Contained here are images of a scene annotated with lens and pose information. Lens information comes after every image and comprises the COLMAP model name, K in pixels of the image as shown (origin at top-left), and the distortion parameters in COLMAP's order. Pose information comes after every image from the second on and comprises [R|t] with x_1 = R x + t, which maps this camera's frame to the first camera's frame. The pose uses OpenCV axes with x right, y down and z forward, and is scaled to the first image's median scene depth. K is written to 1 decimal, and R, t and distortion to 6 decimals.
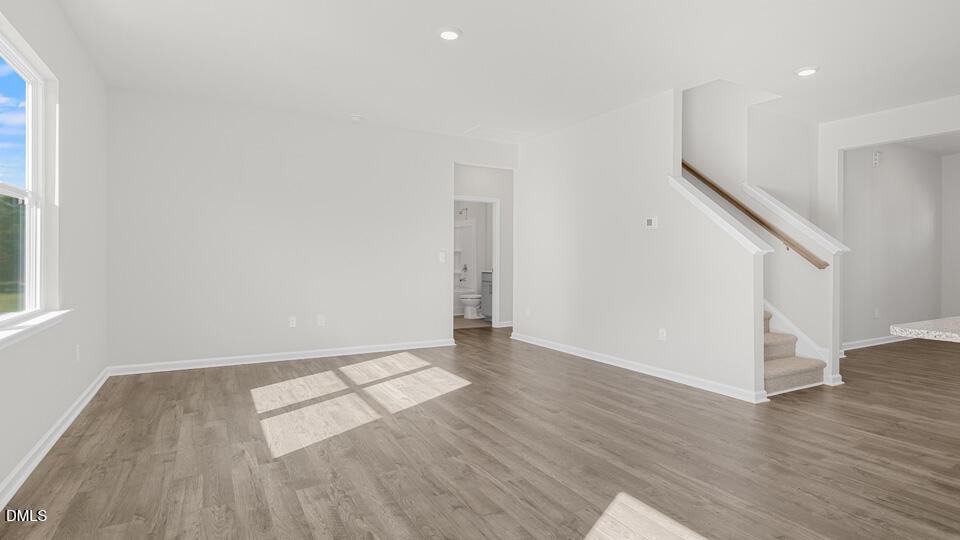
lens RADIAL K [[445.4, 0, 482.3], [0, 445.4, 255.6], [0, 0, 1]] dist [0.006757, 0.000298]
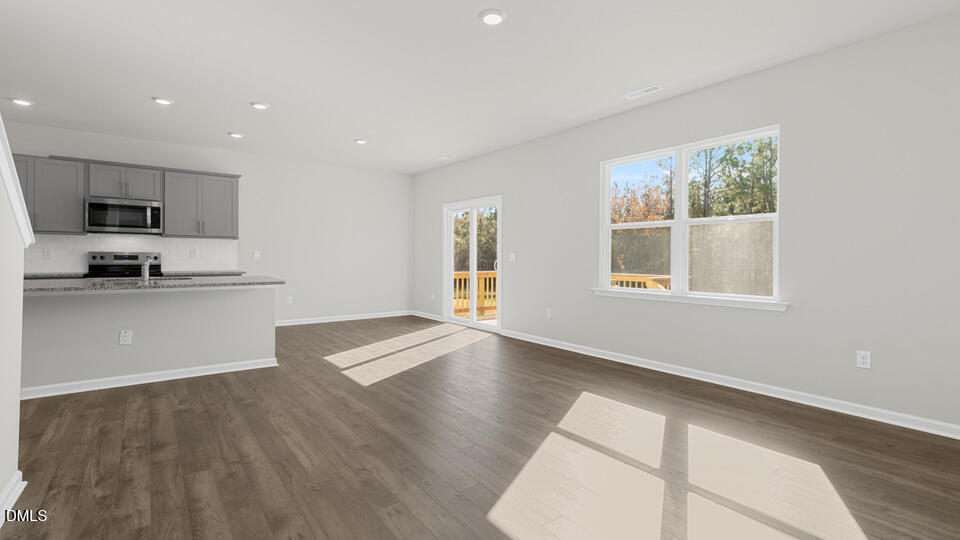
lens RADIAL K [[445.4, 0, 482.3], [0, 445.4, 255.6], [0, 0, 1]] dist [0.006757, 0.000298]
pose [[-0.989852, -0.010772, -0.141693, 0.087955], [-0.010130, 0.999935, -0.005248, 0.006155], [0.141740, -0.003760, -0.989897, 2.313538]]
